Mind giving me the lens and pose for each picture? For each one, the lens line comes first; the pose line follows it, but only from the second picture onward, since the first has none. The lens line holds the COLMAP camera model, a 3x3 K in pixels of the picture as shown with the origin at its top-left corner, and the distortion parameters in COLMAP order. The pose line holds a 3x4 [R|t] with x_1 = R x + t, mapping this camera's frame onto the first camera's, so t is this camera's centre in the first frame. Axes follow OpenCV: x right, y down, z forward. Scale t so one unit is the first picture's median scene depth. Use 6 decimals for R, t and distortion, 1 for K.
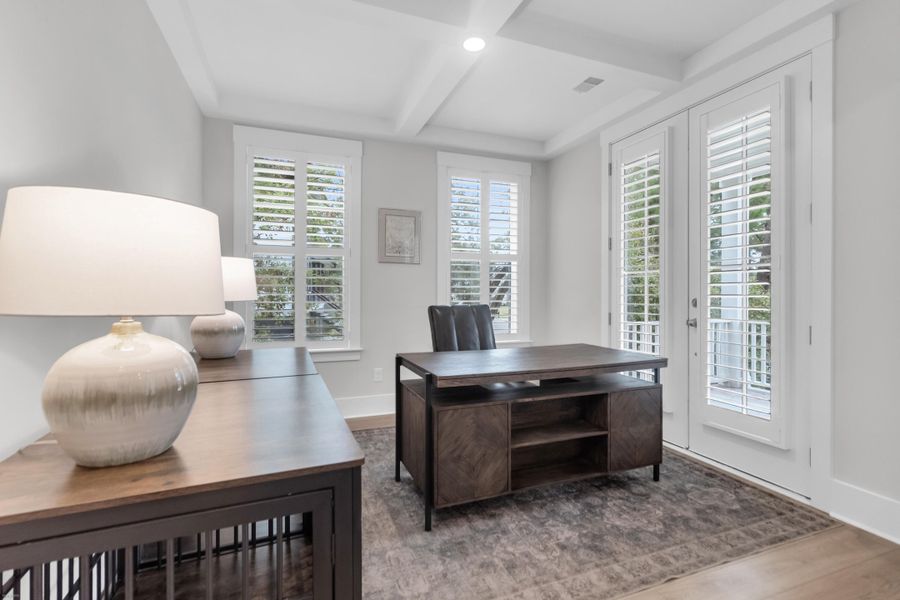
lens RADIAL K [[419.2, 0, 449.7], [0, 419.2, 296.3], [0, 0, 1]] dist [0.003551, 0.000123]
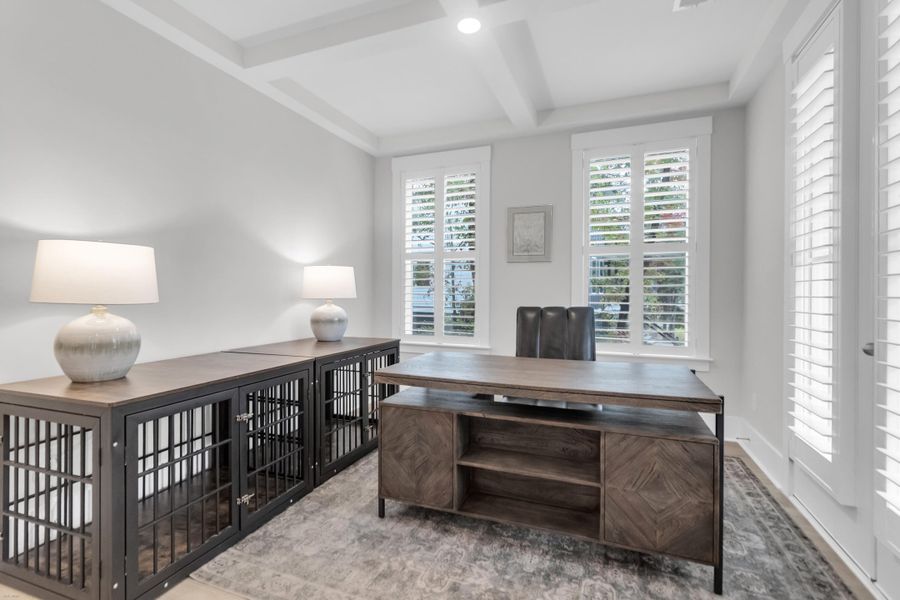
lens RADIAL K [[419.2, 0, 449.7], [0, 419.2, 296.3], [0, 0, 1]] dist [0.003551, 0.000123]
pose [[0.734133, 0.007959, -0.678959, 0.697646], [-0.008648, 0.999960, 0.002372, -0.002090], [0.678951, 0.004130, 0.734172, 0.298840]]
